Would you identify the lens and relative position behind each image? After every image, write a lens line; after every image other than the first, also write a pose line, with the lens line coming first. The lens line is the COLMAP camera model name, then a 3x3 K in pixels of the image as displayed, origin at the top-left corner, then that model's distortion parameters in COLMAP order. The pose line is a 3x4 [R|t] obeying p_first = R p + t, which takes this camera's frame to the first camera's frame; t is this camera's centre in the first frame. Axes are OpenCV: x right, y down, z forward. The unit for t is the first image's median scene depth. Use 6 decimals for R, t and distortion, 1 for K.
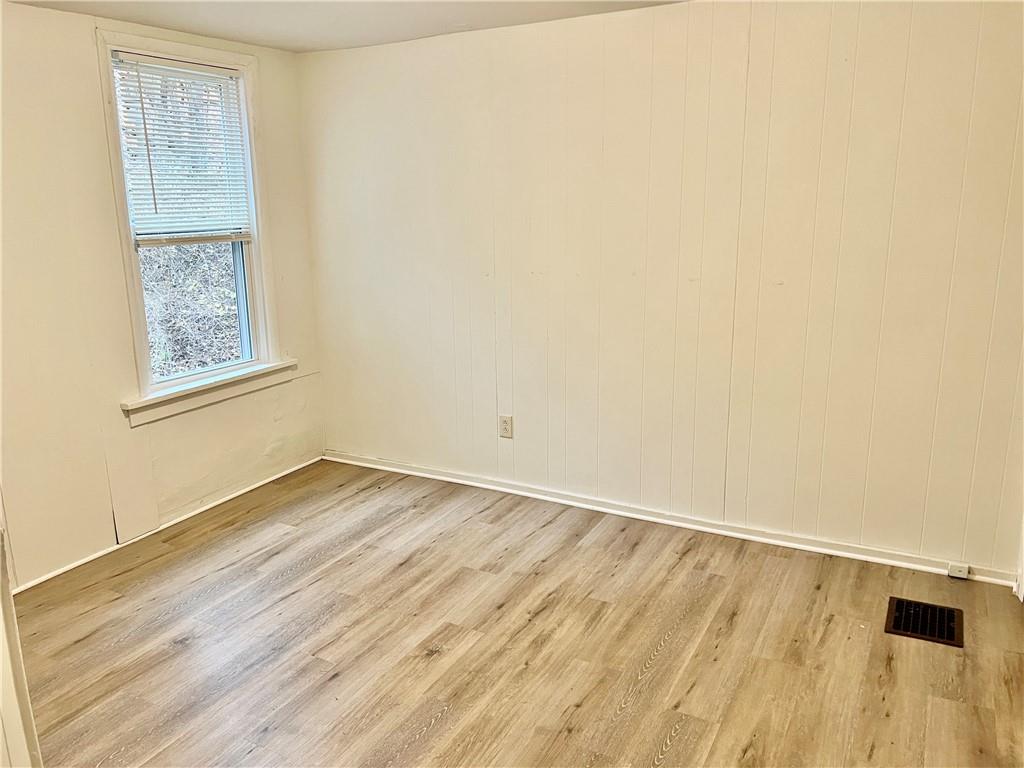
lens RADIAL K [[782.1, 0, 524.4], [0, 782.1, 373.8], [0, 0, 1]] dist [0.056934, -0.071317]
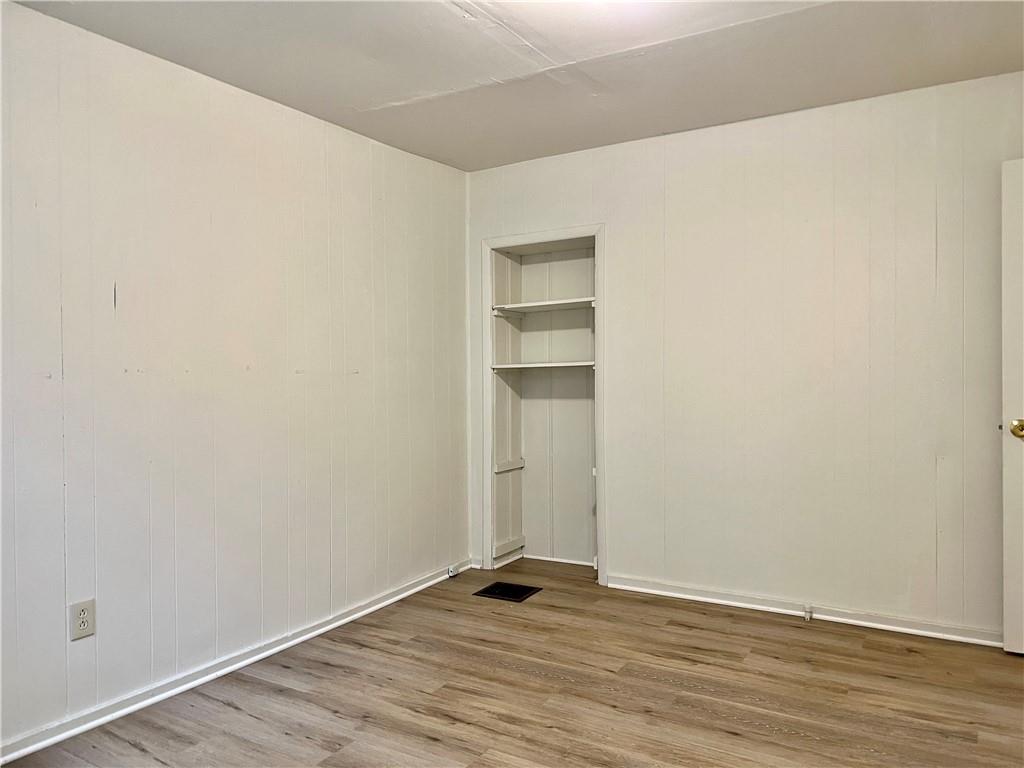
lens RADIAL K [[782.1, 0, 524.4], [0, 782.1, 373.8], [0, 0, 1]] dist [0.056934, -0.071317]
pose [[0.038670, -0.003222, 0.999247, -0.815981], [0.235027, 0.971970, -0.005961, -0.046174], [-0.971219, 0.235081, 0.038343, 0.754732]]
